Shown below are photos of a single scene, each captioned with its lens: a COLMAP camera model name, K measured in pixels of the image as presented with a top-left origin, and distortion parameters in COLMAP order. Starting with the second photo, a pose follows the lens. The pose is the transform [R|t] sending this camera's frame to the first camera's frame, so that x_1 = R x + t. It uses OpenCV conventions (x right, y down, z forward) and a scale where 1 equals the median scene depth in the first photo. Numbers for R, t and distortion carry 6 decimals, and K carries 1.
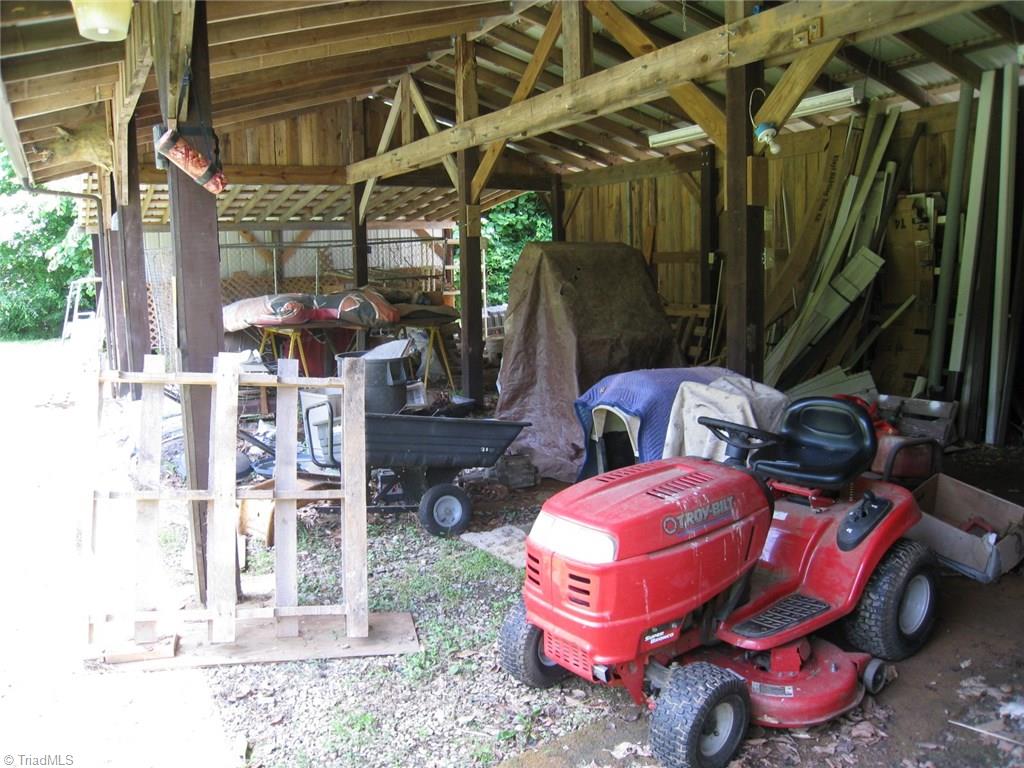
lens RADIAL K [[853.7, 0, 512.0], [0, 853.7, 384.0], [0, 0, 1]] dist [-0.160788, 0.109744]
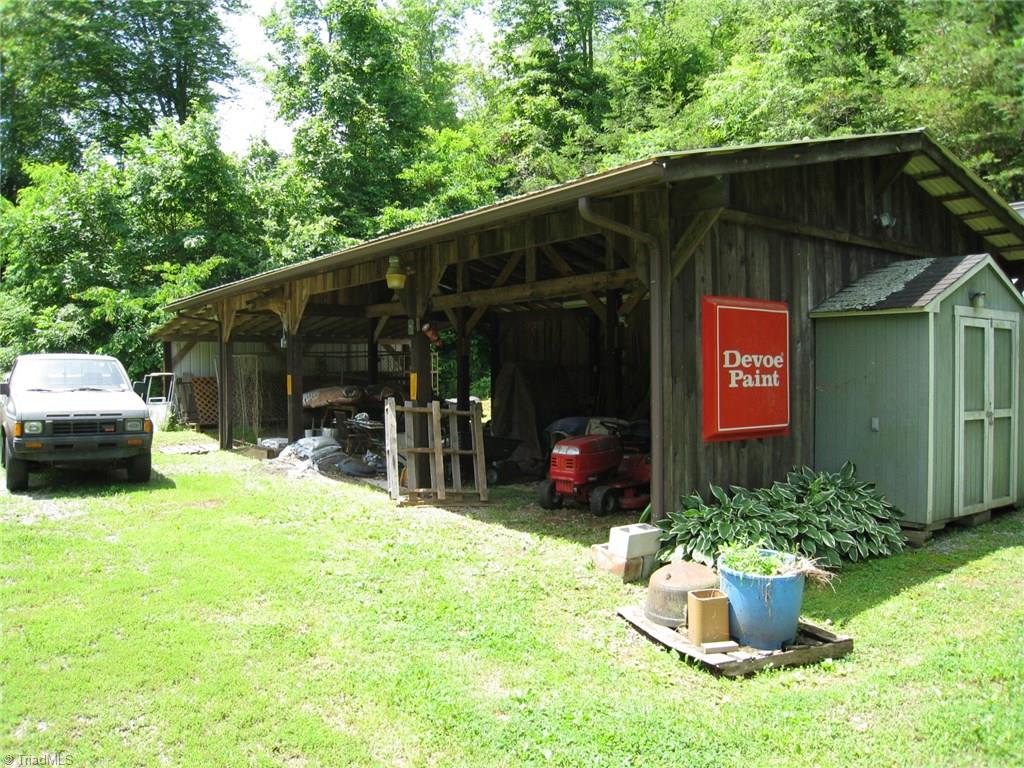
lens RADIAL K [[853.7, 0, 512.0], [0, 853.7, 384.0], [0, 0, 1]] dist [-0.160788, 0.109744]
pose [[0.989151, 0.016306, 0.145996, -0.262713], [0.002230, 0.992040, -0.125902, 0.140022], [-0.146887, 0.124861, 0.981241, -0.961155]]
